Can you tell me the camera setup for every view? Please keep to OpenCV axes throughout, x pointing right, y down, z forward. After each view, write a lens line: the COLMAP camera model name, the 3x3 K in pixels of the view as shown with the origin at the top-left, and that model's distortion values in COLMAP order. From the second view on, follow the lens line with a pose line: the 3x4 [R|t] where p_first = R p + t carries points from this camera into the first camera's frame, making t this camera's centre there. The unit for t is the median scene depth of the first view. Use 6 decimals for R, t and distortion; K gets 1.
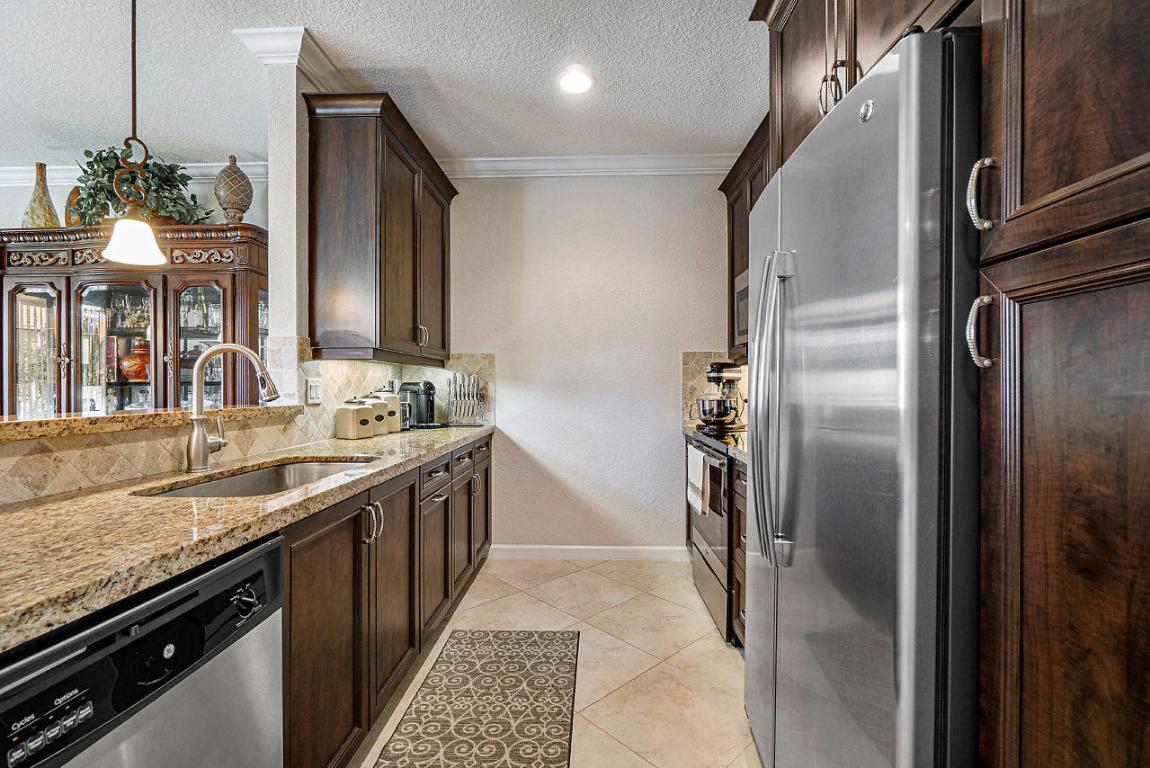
lens RADIAL K [[499.2, 0, 569.1], [0, 499.2, 385.9], [0, 0, 1]] dist [-0.006370, 0.001834]
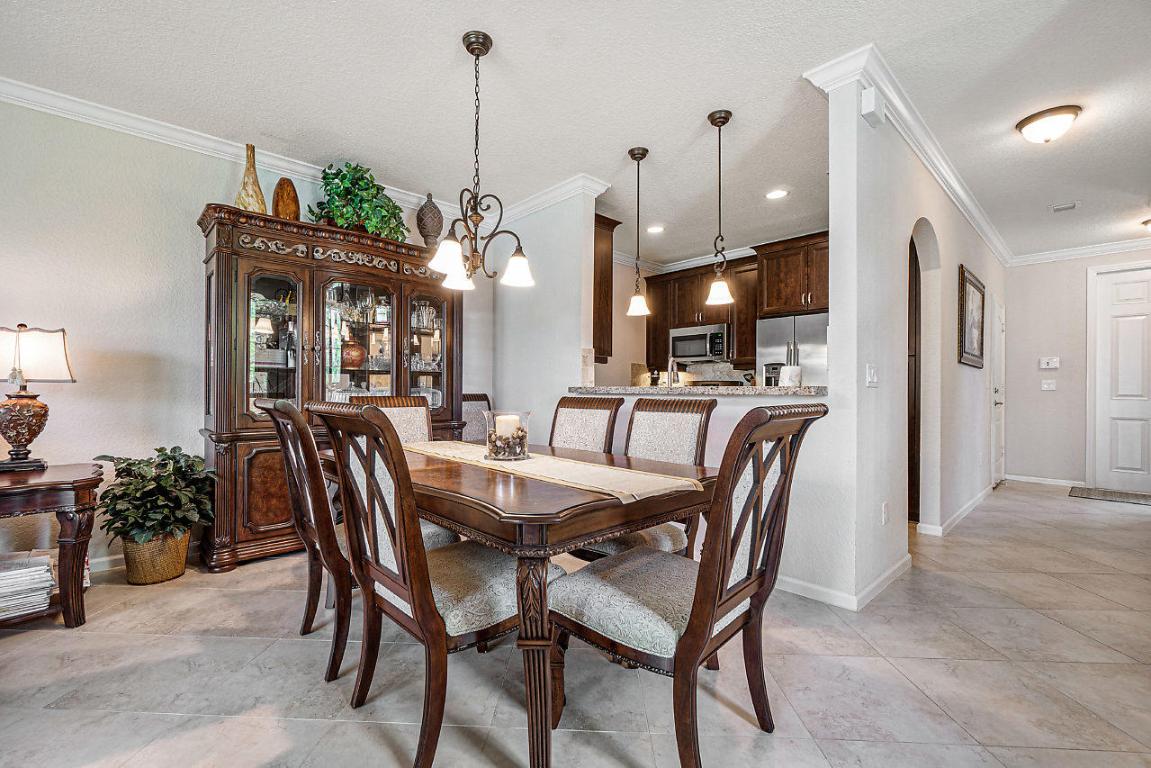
lens RADIAL K [[499.6, 0, 565.9], [0, 499.6, 389.2], [0, 0, 1]] dist [-0.006370, 0.001834]
pose [[0.707231, 0.007625, 0.706941, -2.099935], [-0.009311, 0.999956, -0.001470, 0.054210], [-0.706921, -0.005542, 0.707271, -0.233856]]
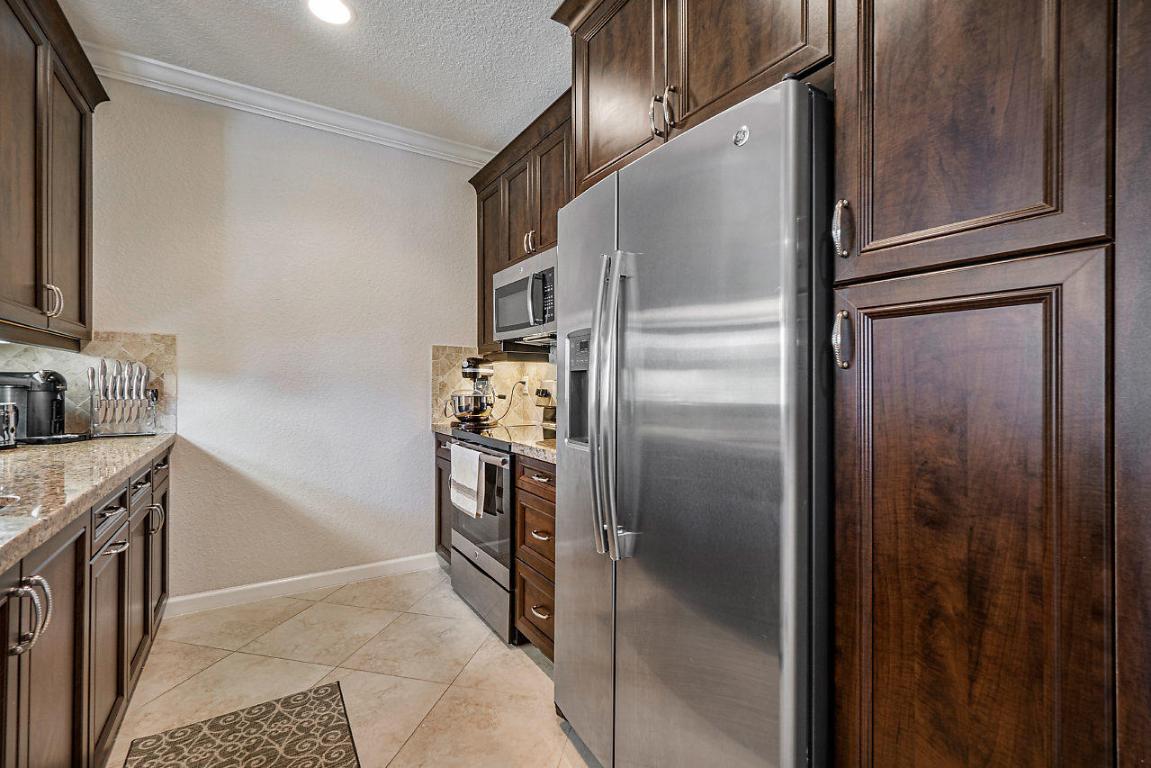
lens RADIAL K [[499.6, 0, 564.3], [0, 499.6, 381.0], [0, 0, 1]] dist [-0.006370, 0.001834]
pose [[0.825375, 0.009931, 0.564497, -0.143288], [-0.008744, 0.999950, -0.004807, 0.002045], [-0.564517, -0.000968, 0.825421, 0.124127]]
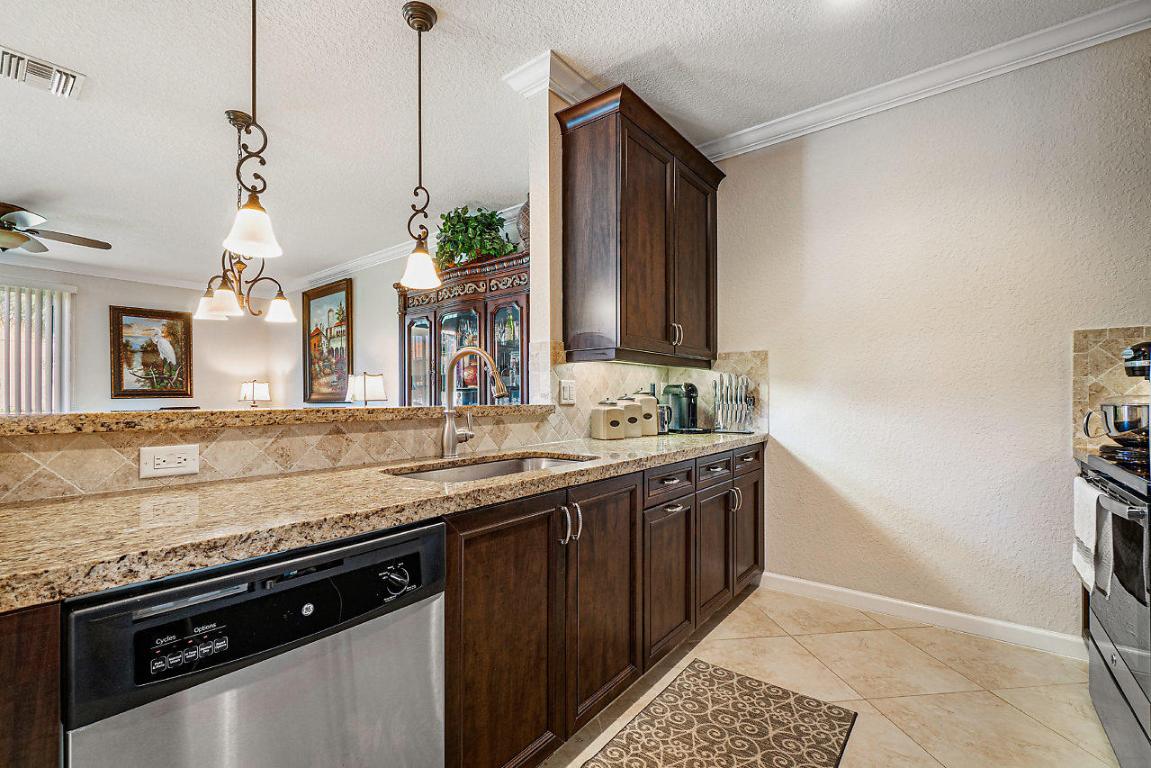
lens RADIAL K [[499.6, 0, 556.1], [0, 499.6, 393.6], [0, 0, 1]] dist [-0.006370, 0.001834]
pose [[0.805919, -0.003290, -0.592017, 0.103312], [0.002764, 0.999995, -0.001794, 0.016867], [0.592020, -0.000190, 0.805923, 0.141471]]
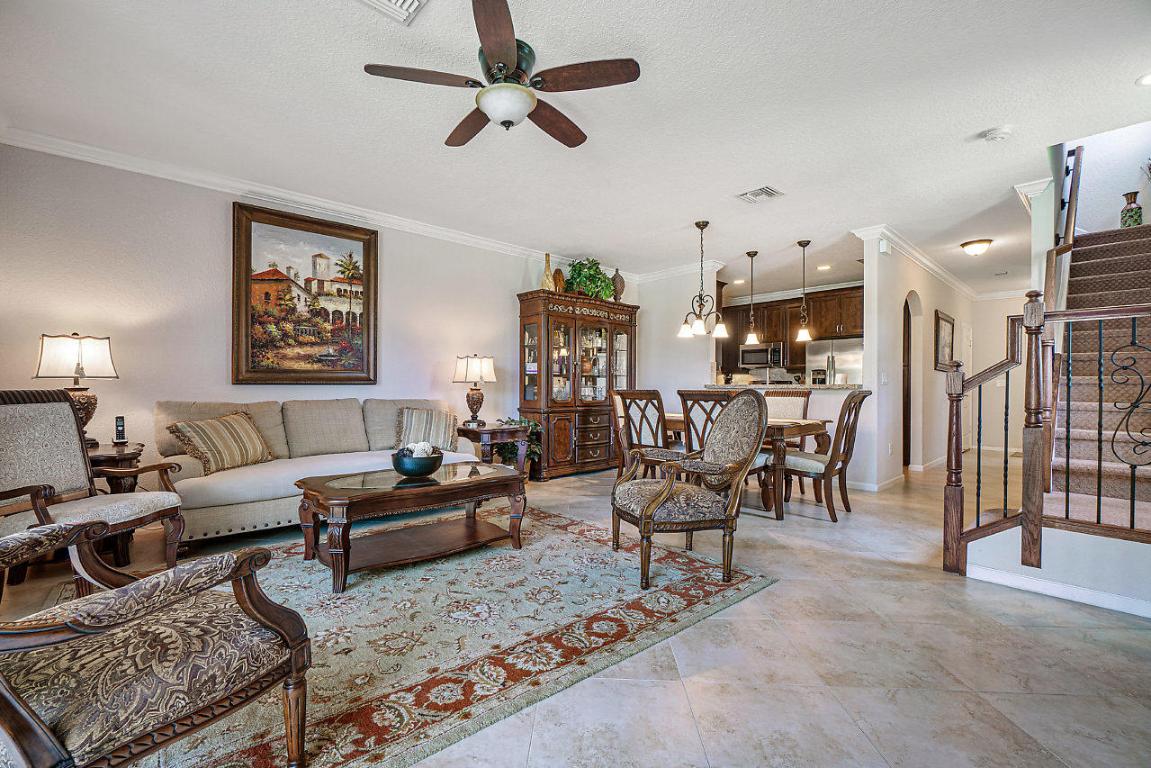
lens RADIAL K [[499.6, 0, 567.7], [0, 499.6, 389.9], [0, 0, 1]] dist [-0.006370, 0.001834]
pose [[0.705495, 0.003394, 0.708707, -3.679478], [-0.008542, 0.999957, 0.003714, 0.072516], [-0.708664, -0.008674, 0.705493, -0.553778]]
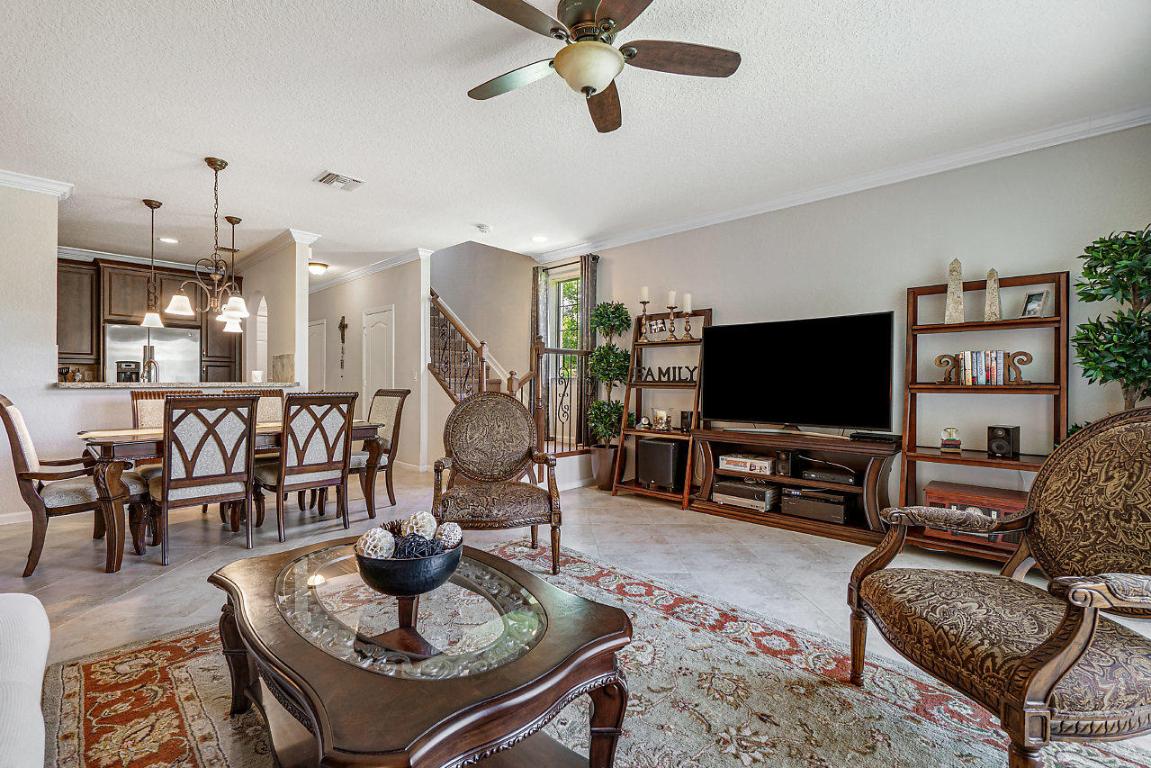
lens RADIAL K [[499.6, 0, 563.6], [0, 499.6, 384.9], [0, 0, 1]] dist [-0.006370, 0.001834]
pose [[-0.757441, -0.003833, 0.652893, -3.571118], [-0.004590, 0.999989, 0.000546, 0.047219], [-0.652888, -0.002583, -0.757450, 1.285882]]
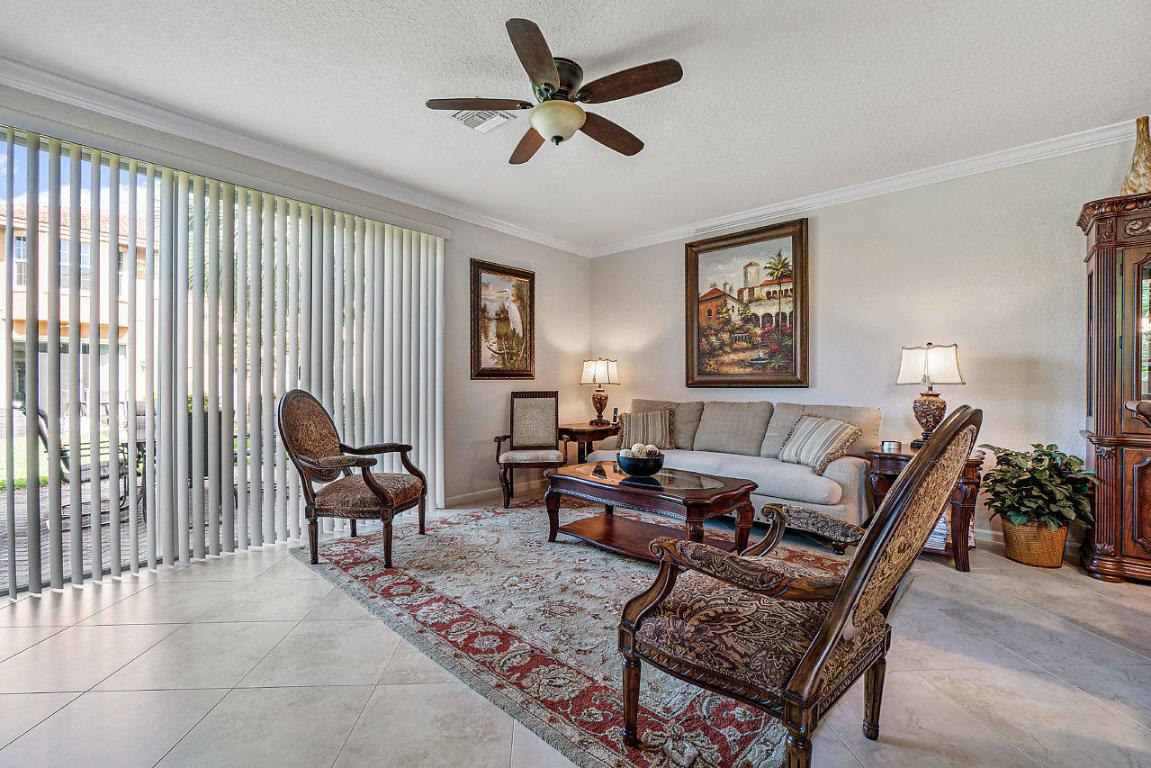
lens RADIAL K [[499.6, 0, 561.4], [0, 499.6, 384.4], [0, 0, 1]] dist [-0.006370, 0.001834]
pose [[0.769779, 0.005989, -0.638282, -2.062304], [-0.005009, 0.999982, 0.003342, 0.047851], [0.638290, 0.000624, 0.769795, -0.555577]]
